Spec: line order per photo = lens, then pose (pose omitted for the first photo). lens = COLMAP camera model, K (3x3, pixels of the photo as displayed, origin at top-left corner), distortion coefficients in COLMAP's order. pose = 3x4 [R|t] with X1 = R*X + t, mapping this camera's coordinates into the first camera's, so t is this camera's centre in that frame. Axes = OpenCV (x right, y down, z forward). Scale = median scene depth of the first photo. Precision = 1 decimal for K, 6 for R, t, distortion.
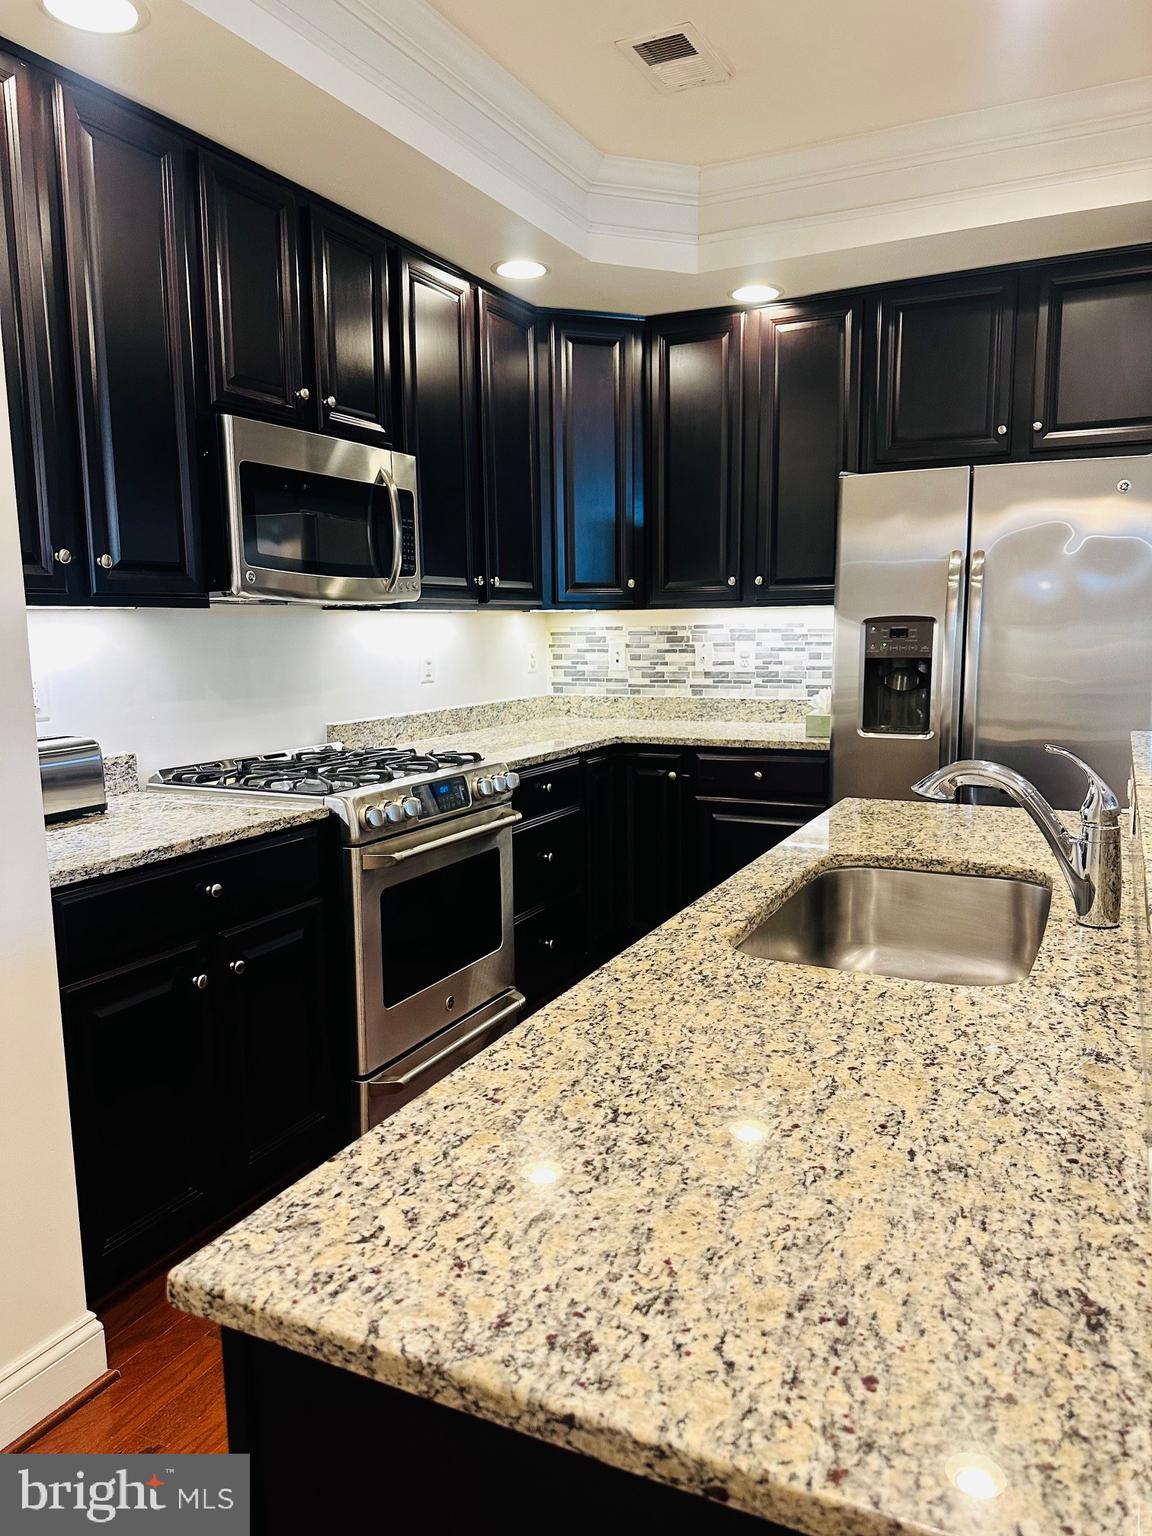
lens RADIAL K [[1079.5, 0, 576.0], [0, 1079.5, 768.0], [0, 0, 1]] dist [0.140502, -0.227320]
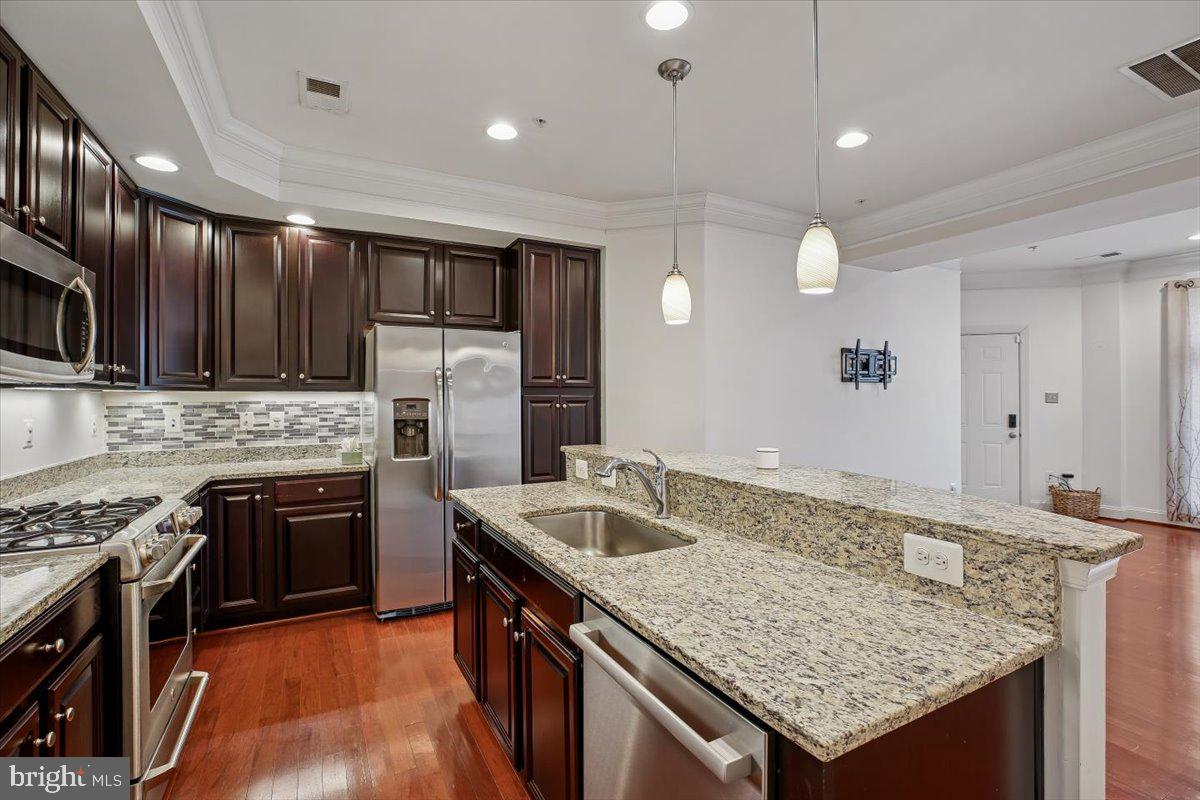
lens RADIAL K [[544.2, 0, 607.4], [0, 544.2, 394.6], [0, 0, 1]] dist [-0.019291, 0.000371]
pose [[0.577256, 0.014148, 0.816441, -0.310431], [0.105218, 0.990226, -0.091553, -0.018885], [-0.809756, 0.138754, 0.570125, 0.161977]]
